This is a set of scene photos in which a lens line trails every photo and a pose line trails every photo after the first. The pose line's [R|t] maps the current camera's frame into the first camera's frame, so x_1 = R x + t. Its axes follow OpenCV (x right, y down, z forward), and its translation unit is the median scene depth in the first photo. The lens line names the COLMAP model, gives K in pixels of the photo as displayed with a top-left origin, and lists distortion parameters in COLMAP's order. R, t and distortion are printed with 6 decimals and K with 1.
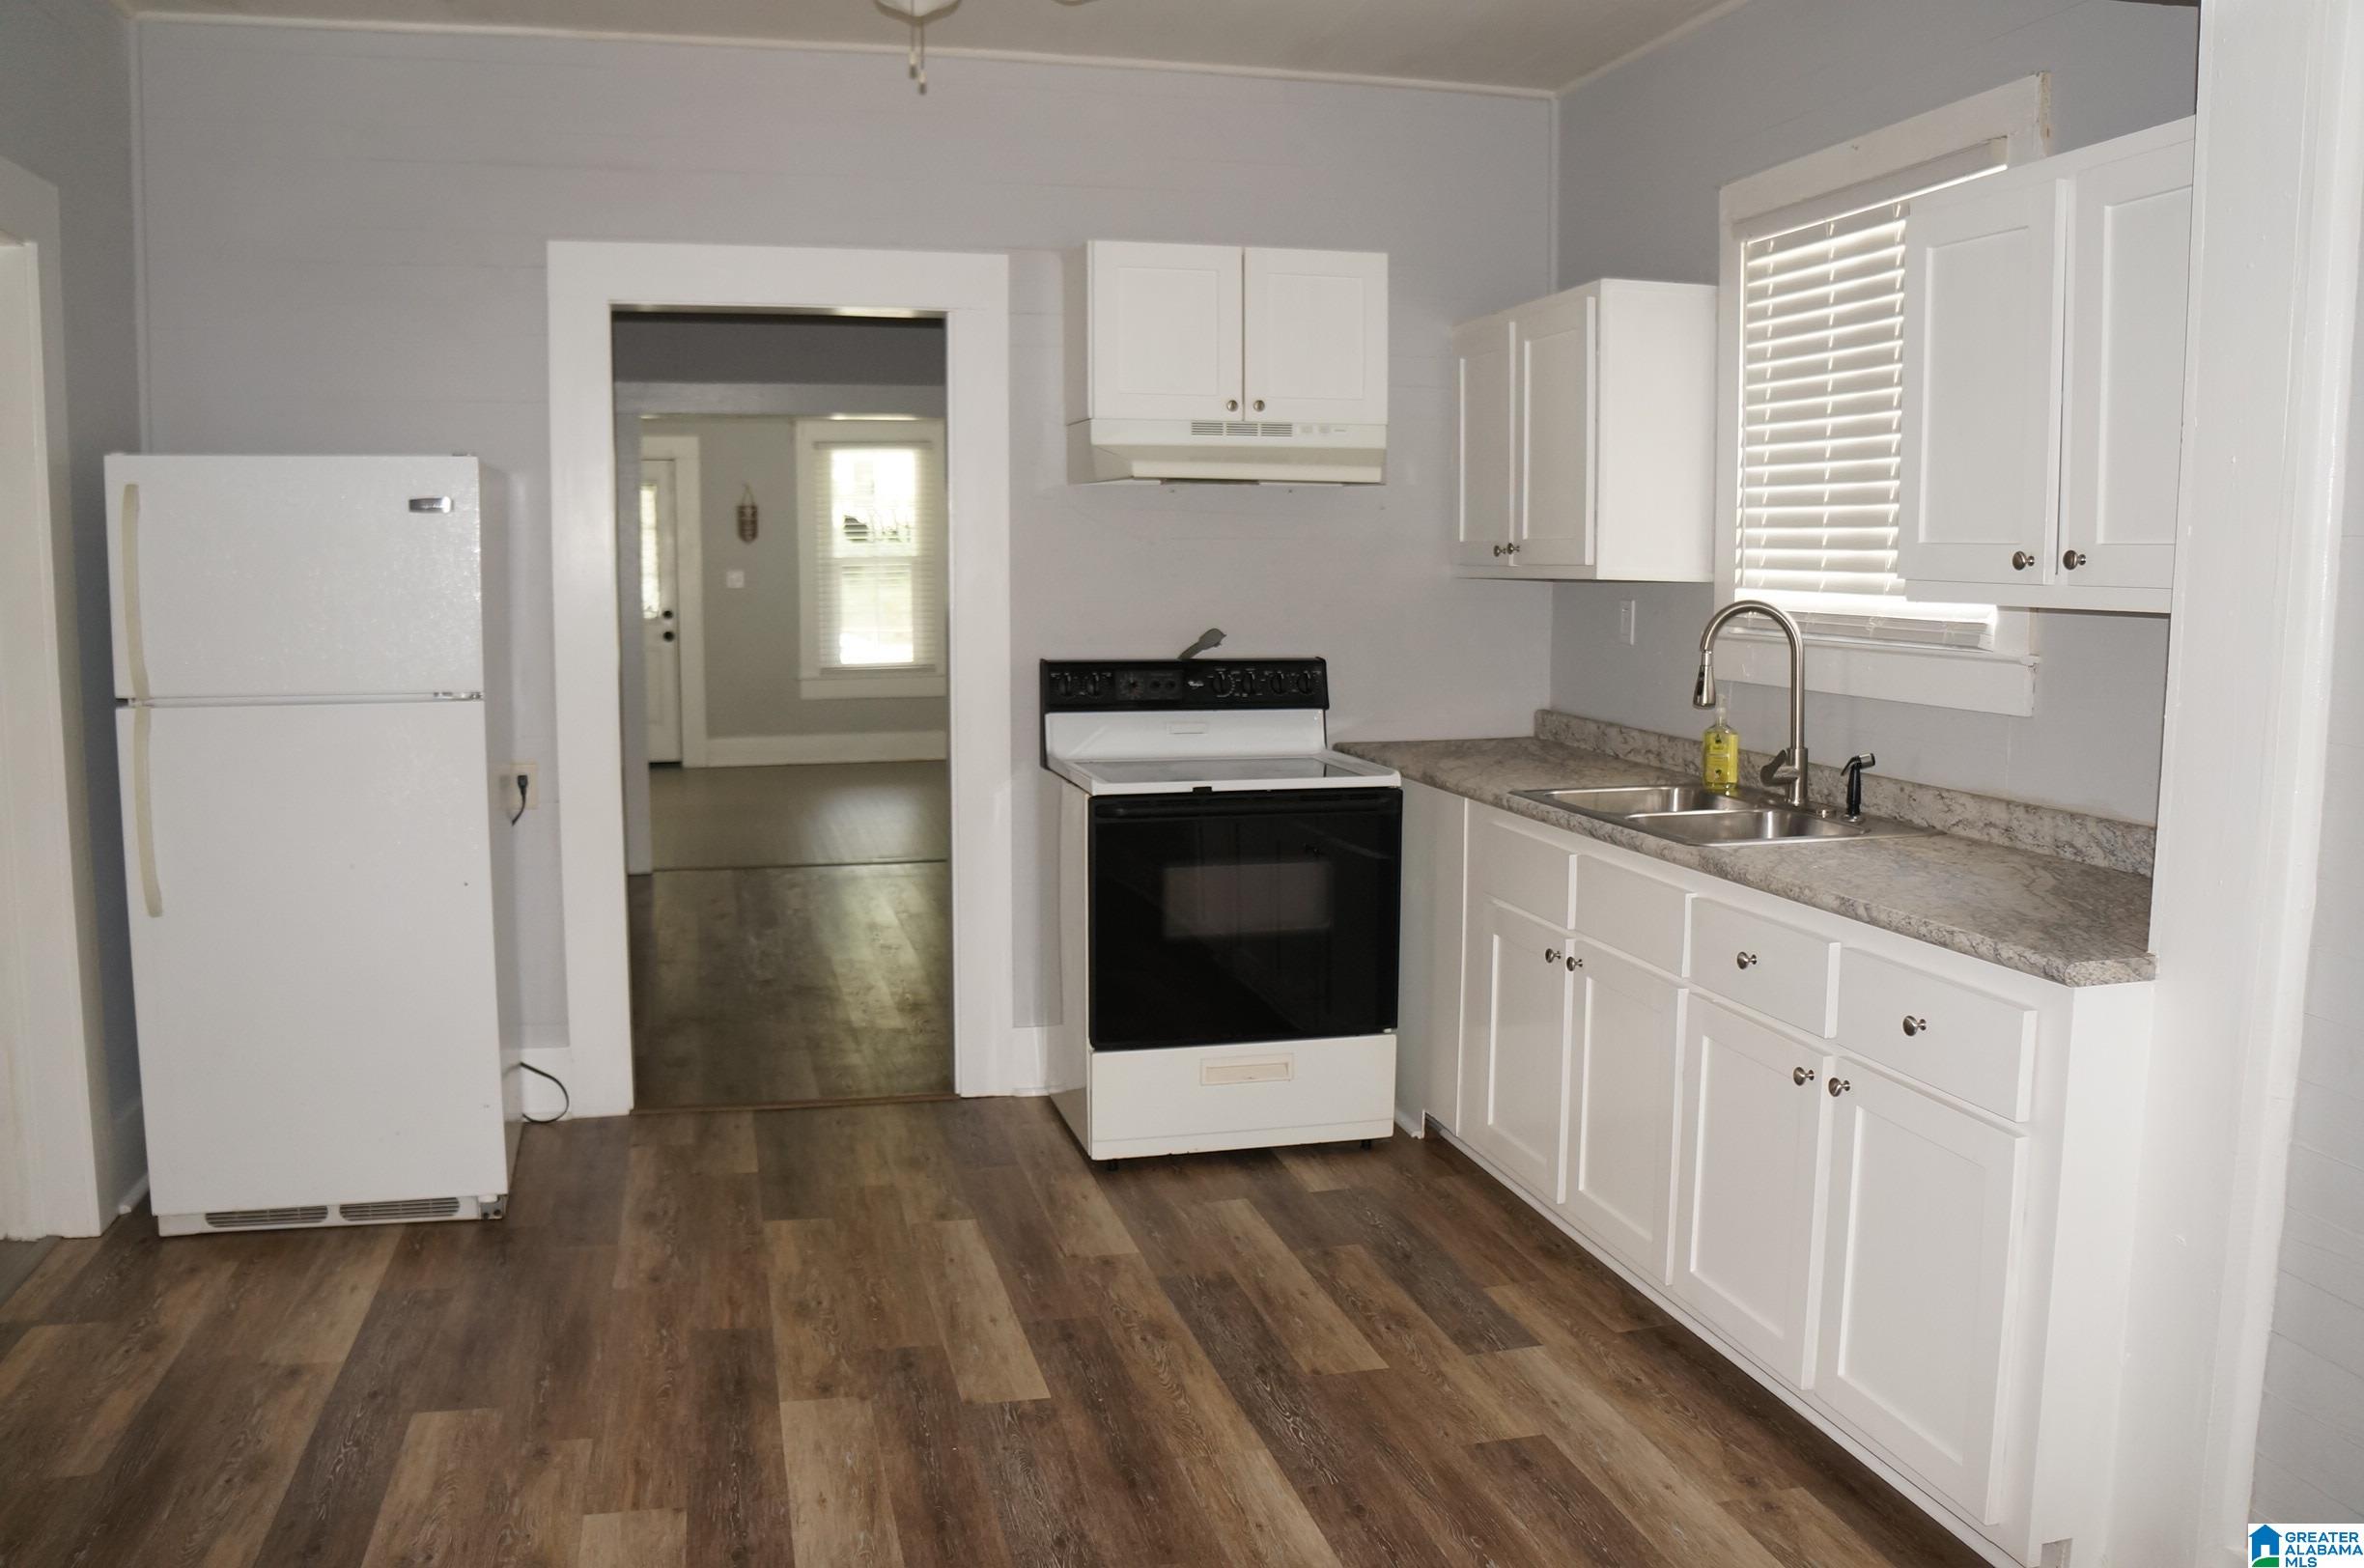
lens RADIAL K [[1868.1, 0, 1164.4], [0, 1868.1, 765.5], [0, 0, 1]] dist [-0.158030, 0.098129]
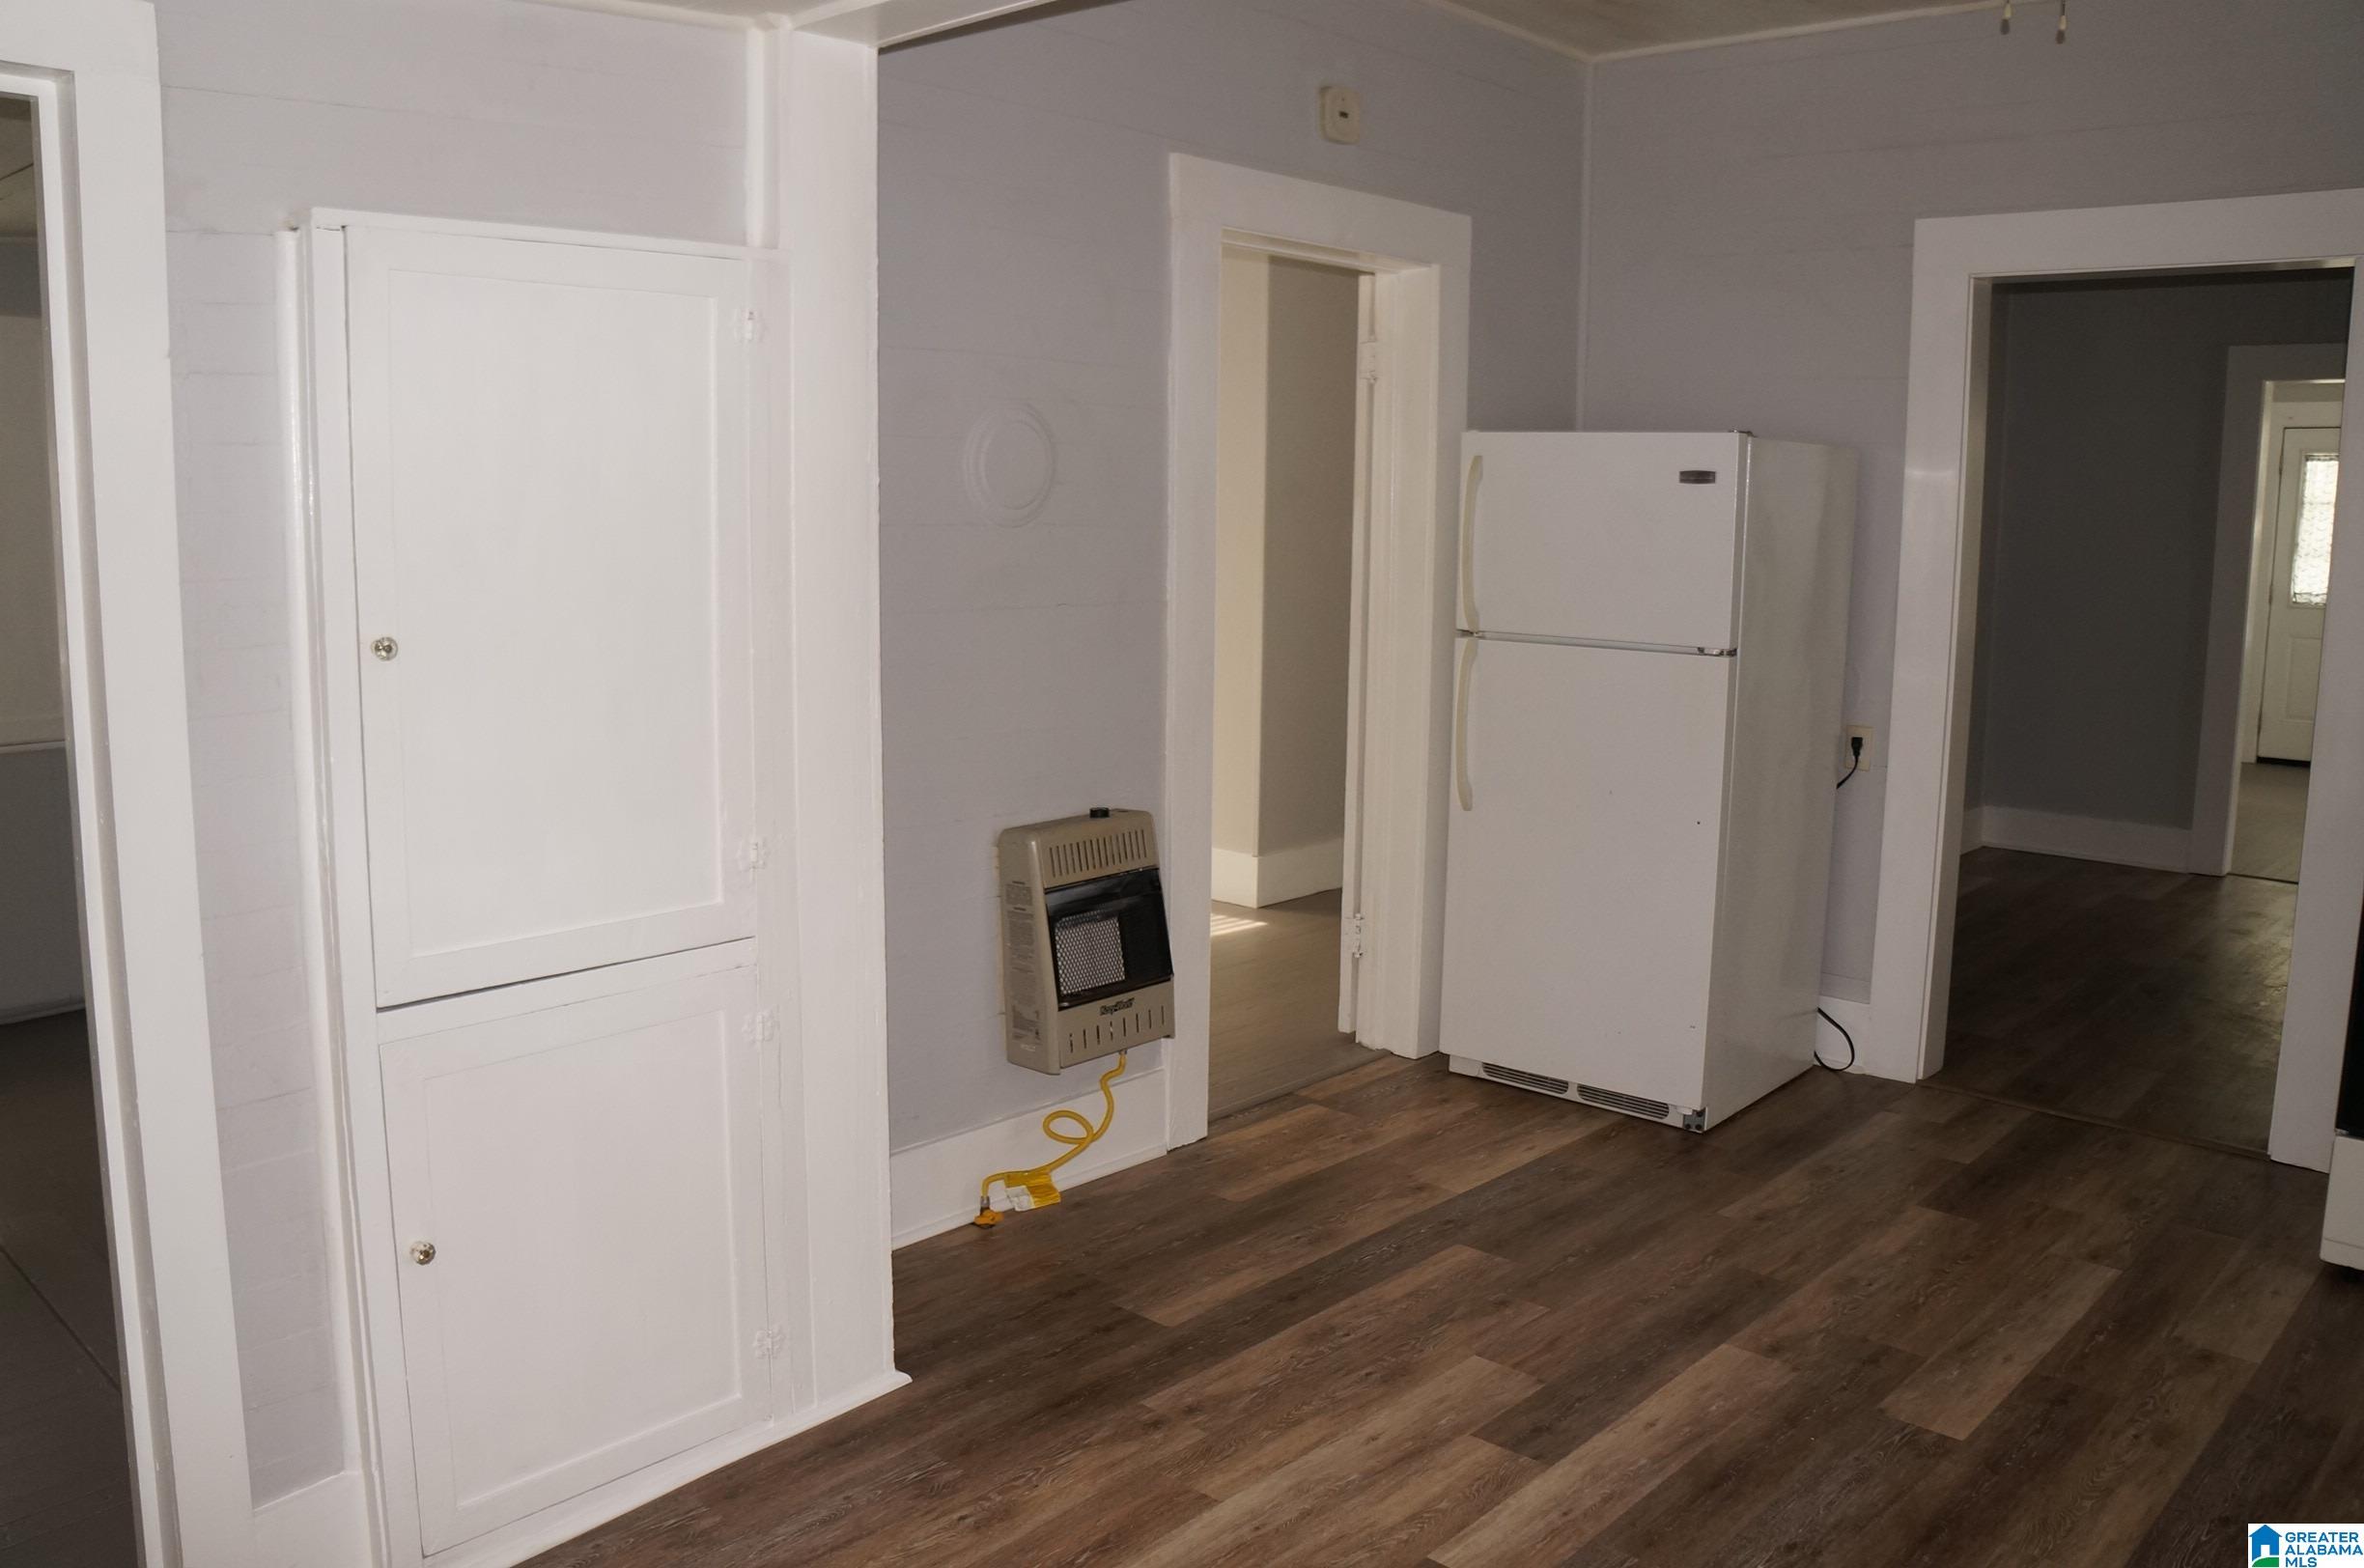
lens RADIAL K [[1868.1, 0, 1170.8], [0, 1868.1, 774.6], [0, 0, 1]] dist [-0.158030, 0.098129]
pose [[0.552052, 0.123500, -0.824613, 0.380005], [-0.103440, 0.991474, 0.079241, -0.020508], [0.827369, 0.041552, 0.560120, 0.124973]]
